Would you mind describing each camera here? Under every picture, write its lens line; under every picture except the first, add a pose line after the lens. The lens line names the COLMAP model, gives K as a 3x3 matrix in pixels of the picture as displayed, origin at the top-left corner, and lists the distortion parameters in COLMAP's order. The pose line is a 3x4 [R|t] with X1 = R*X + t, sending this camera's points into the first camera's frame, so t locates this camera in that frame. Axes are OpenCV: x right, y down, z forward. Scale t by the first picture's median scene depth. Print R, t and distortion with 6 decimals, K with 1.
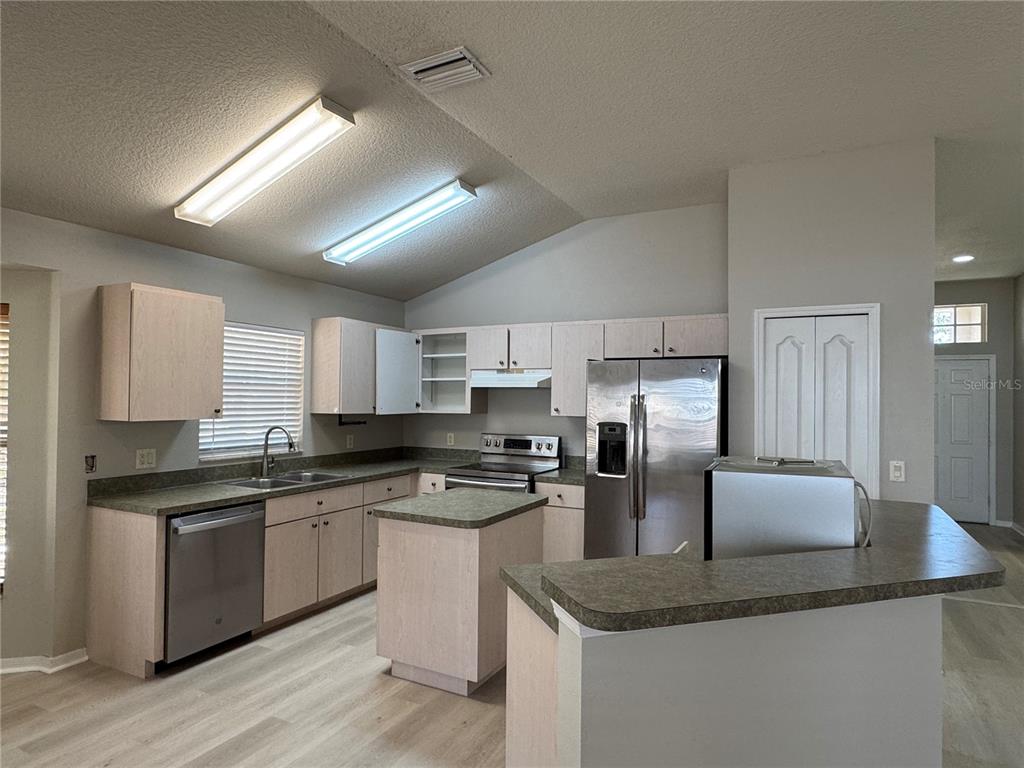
lens RADIAL K [[611.6, 0, 509.6], [0, 611.6, 388.4], [0, 0, 1]] dist [-0.000556, 0.000787]
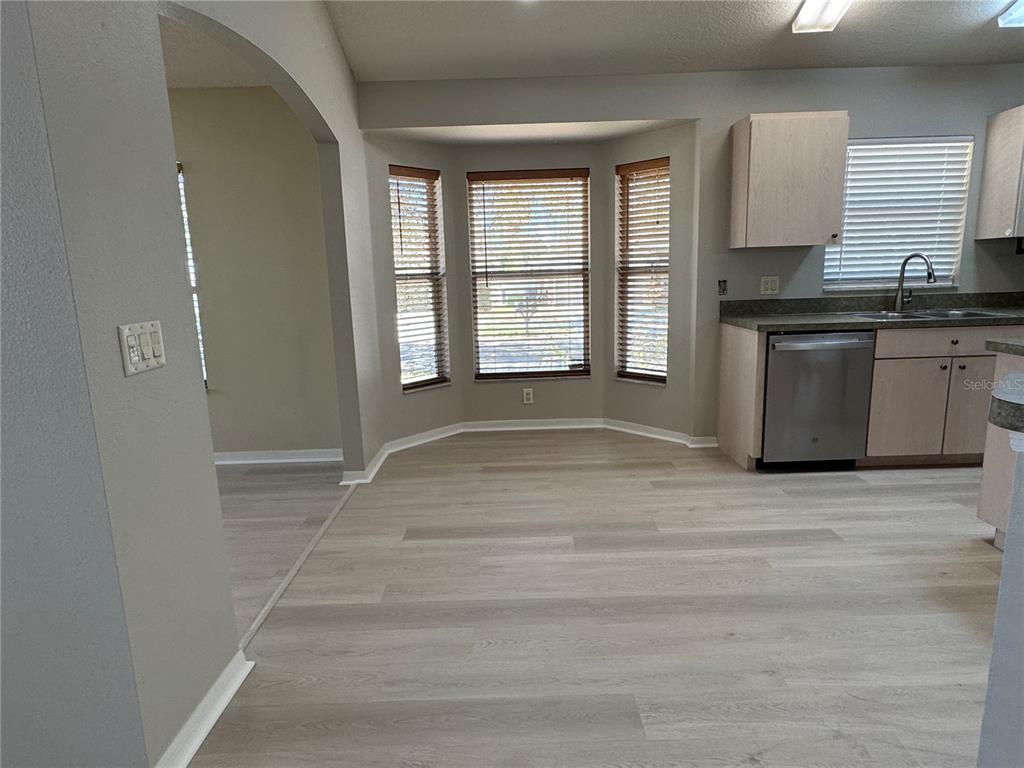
lens RADIAL K [[611.6, 0, 509.6], [0, 611.6, 388.4], [0, 0, 1]] dist [-0.000556, 0.000787]
pose [[0.466039, 0.142232, -0.873257, 0.141222], [0.049582, 0.981245, 0.186281, 0.058680], [0.883374, -0.130112, 0.450246, 0.065146]]
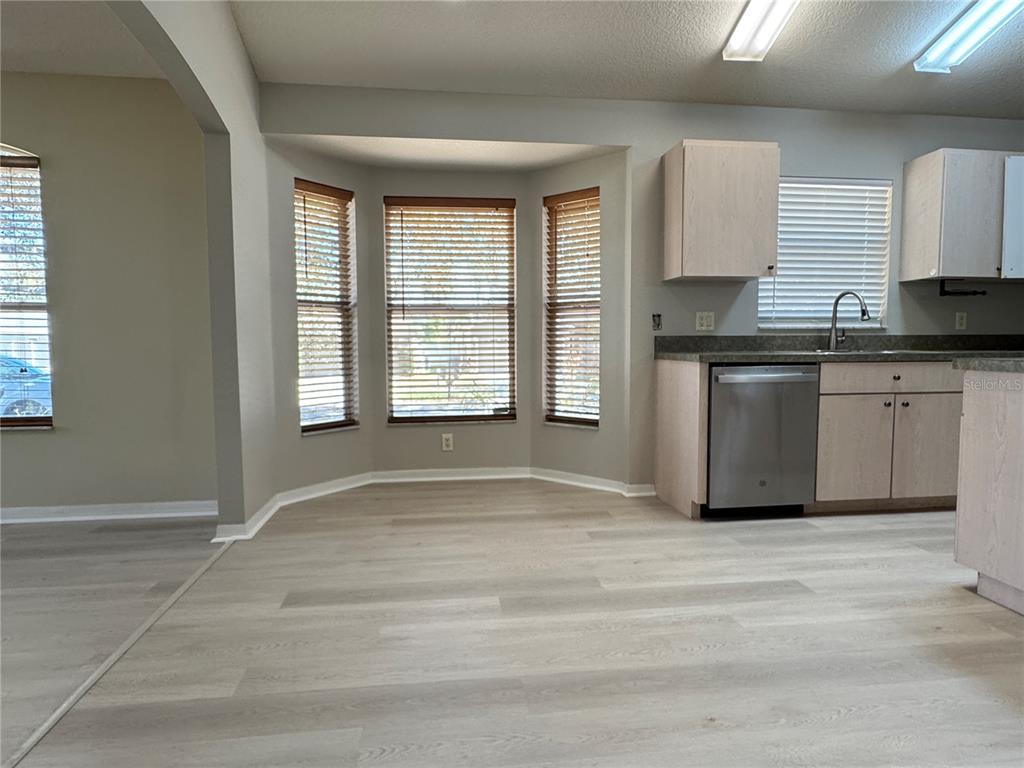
lens RADIAL K [[602.1, 0, 507.4], [0, 602.1, 386.4], [0, 0, 1]] dist [-0.001636, 0.001583]
pose [[0.570838, 0.045777, -0.819785, 0.044511], [0.024293, 0.997066, 0.072592, 0.121335], [0.820703, -0.061353, 0.568051, 0.121724]]
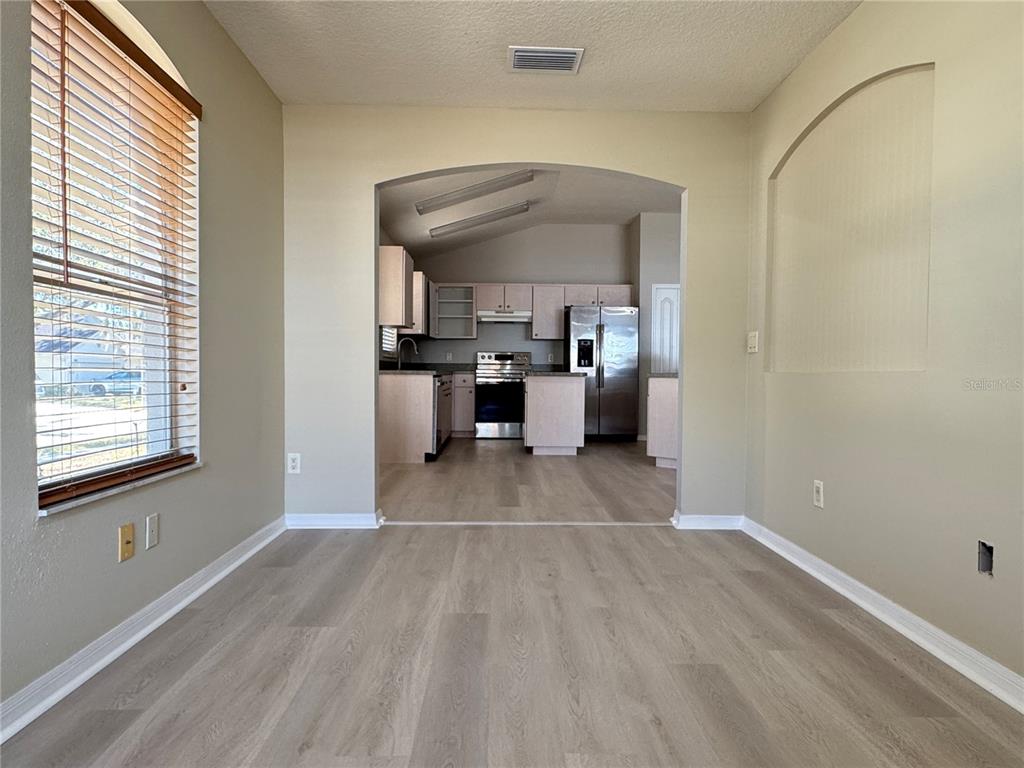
lens RADIAL K [[615.6, 0, 506.8], [0, 615.6, 384.7], [0, 0, 1]] dist [0.000164, 0.000819]
pose [[0.879980, -0.012428, 0.474848, -0.911917], [-0.008981, 0.999044, 0.042791, 0.112599], [-0.474925, -0.041920, 0.879027, -0.538927]]
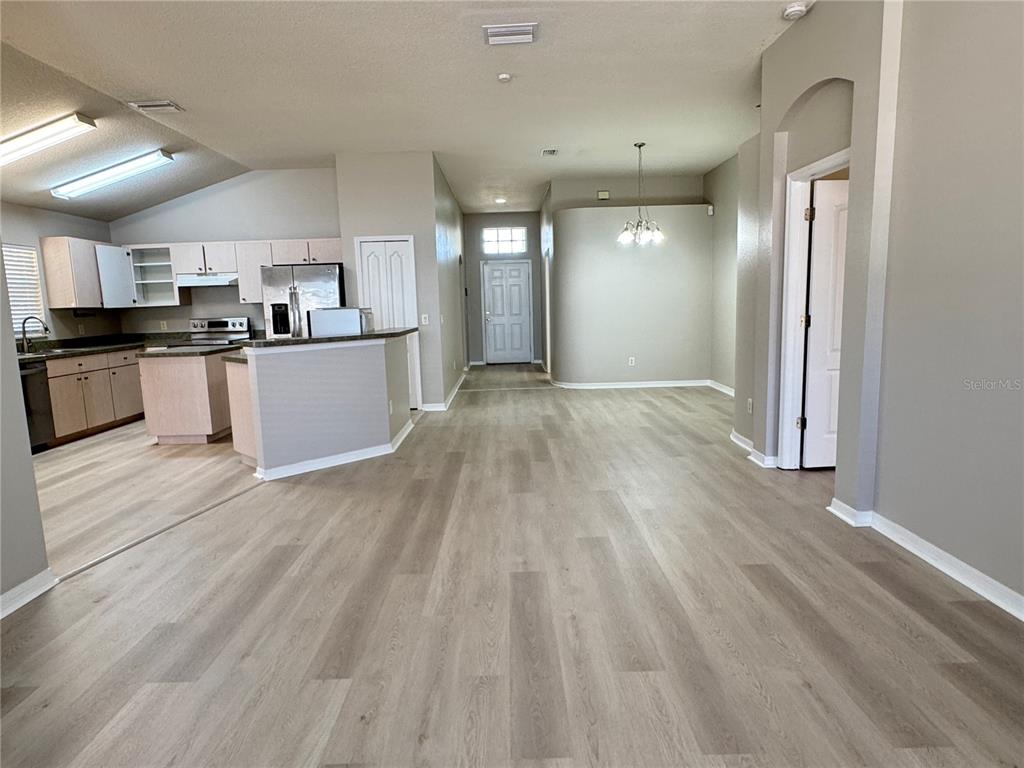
lens RADIAL K [[611.6, 0, 509.6], [0, 611.6, 388.4], [0, 0, 1]] dist [-0.000556, 0.000787]
pose [[0.887790, -0.102153, 0.448770, -0.048738], [0.032704, 0.986595, 0.159880, 0.035929], [-0.459086, -0.127264, 0.879229, -0.781888]]
